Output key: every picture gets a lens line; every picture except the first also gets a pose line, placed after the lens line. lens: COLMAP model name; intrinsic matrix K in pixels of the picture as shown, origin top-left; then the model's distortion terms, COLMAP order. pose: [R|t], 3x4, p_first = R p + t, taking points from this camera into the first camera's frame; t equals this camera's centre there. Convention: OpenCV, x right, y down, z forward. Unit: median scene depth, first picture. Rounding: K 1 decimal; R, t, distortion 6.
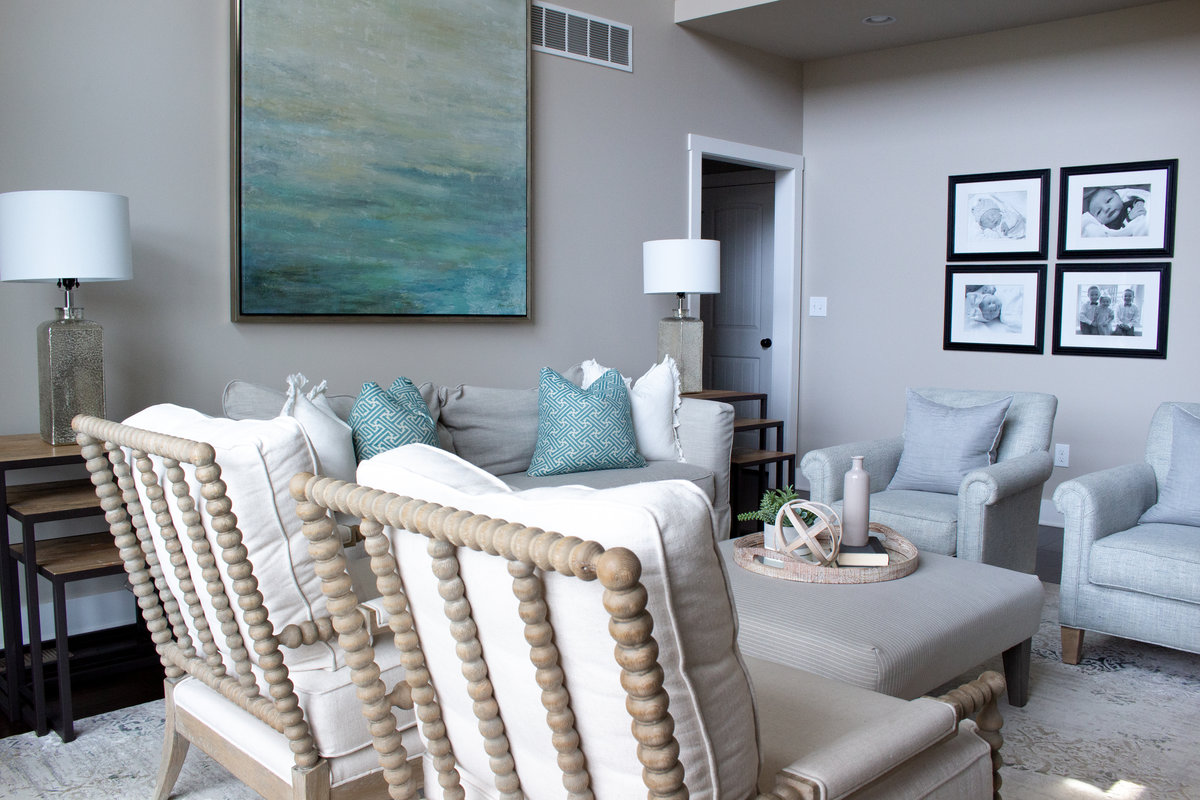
lens RADIAL K [[1015.0, 0, 589.2], [0, 1015.0, 404.4], [0, 0, 1]] dist [-0.158396, 0.129401]
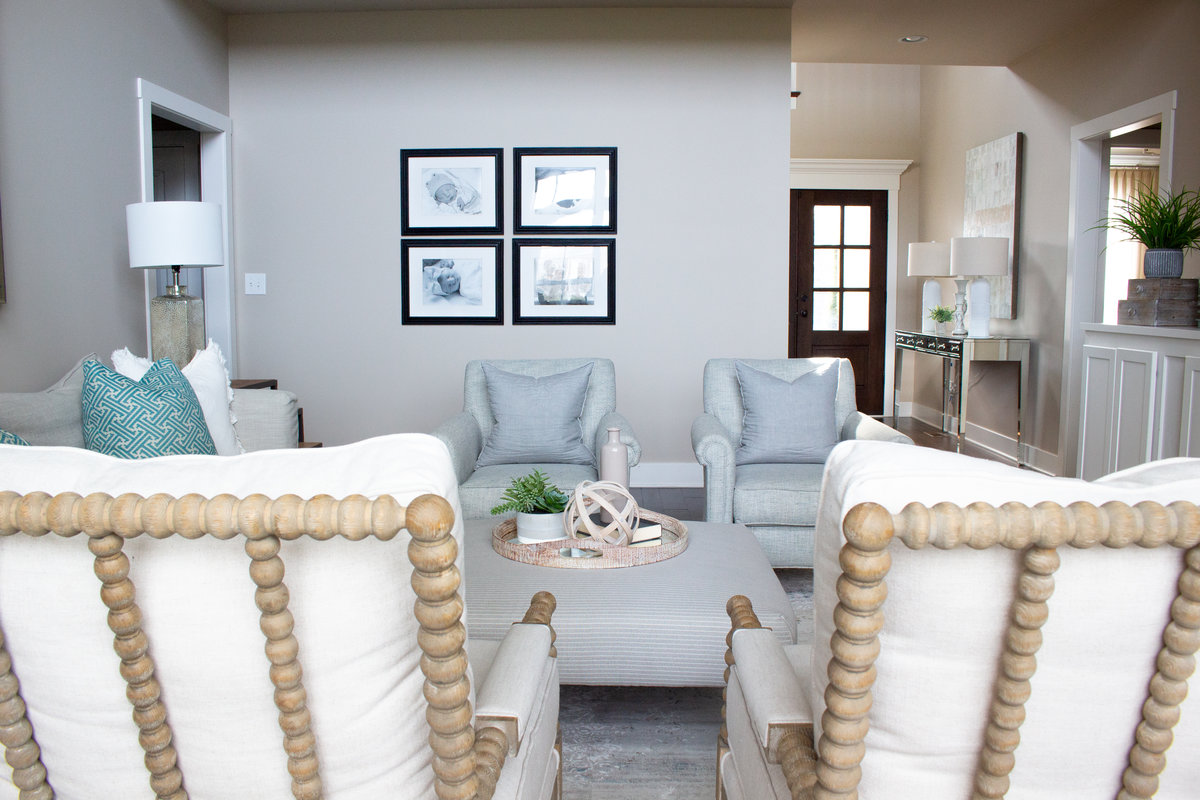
lens RADIAL K [[1015.0, 0, 595.4], [0, 1015.0, 377.8], [0, 0, 1]] dist [-0.158396, 0.129401]
pose [[0.731281, -0.063595, 0.679106, -0.205101], [0.070343, 0.997367, 0.017650, -0.007508], [-0.678440, 0.034863, 0.733828, 0.153607]]
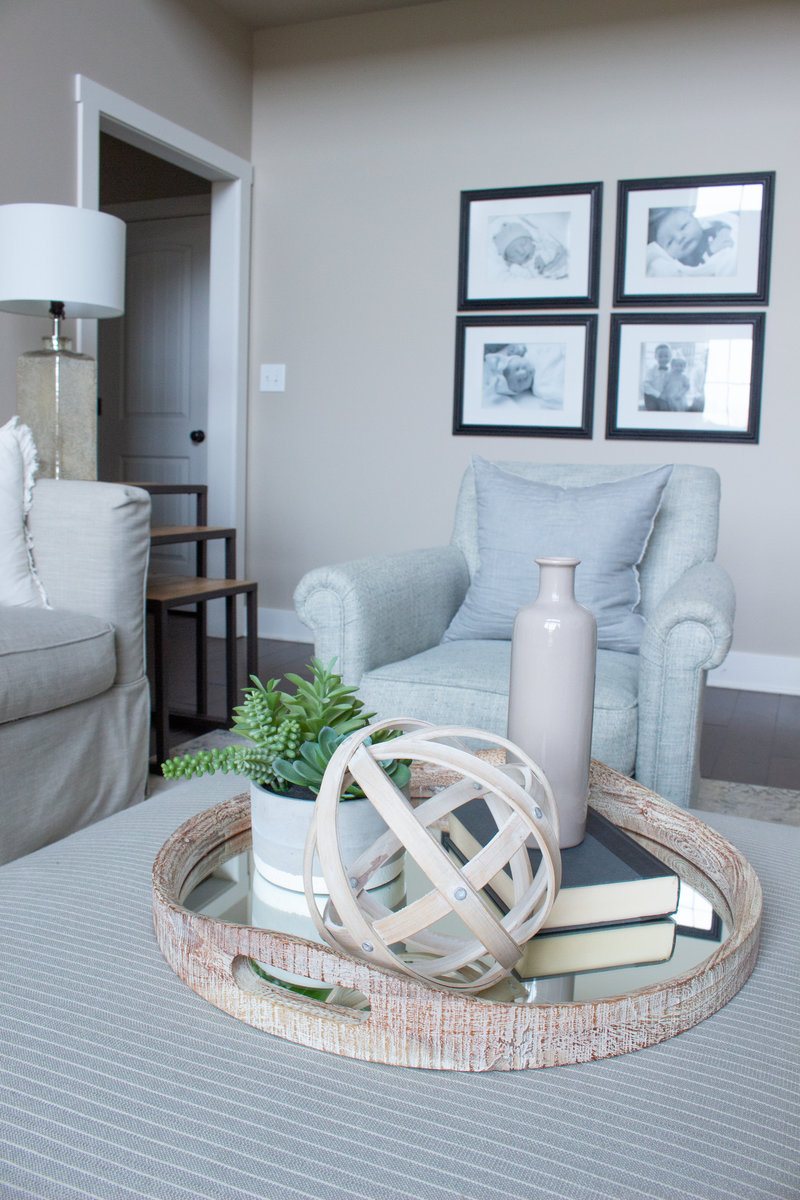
lens RADIAL K [[1015.0, 0, 404.0], [0, 1015.0, 589.6], [0, 0, 1]] dist [-0.158396, 0.129401]
pose [[0.927211, -0.027806, 0.373505, 0.055785], [0.011568, 0.998891, 0.045645, 0.024338], [-0.374360, -0.038002, 0.926504, 0.374370]]
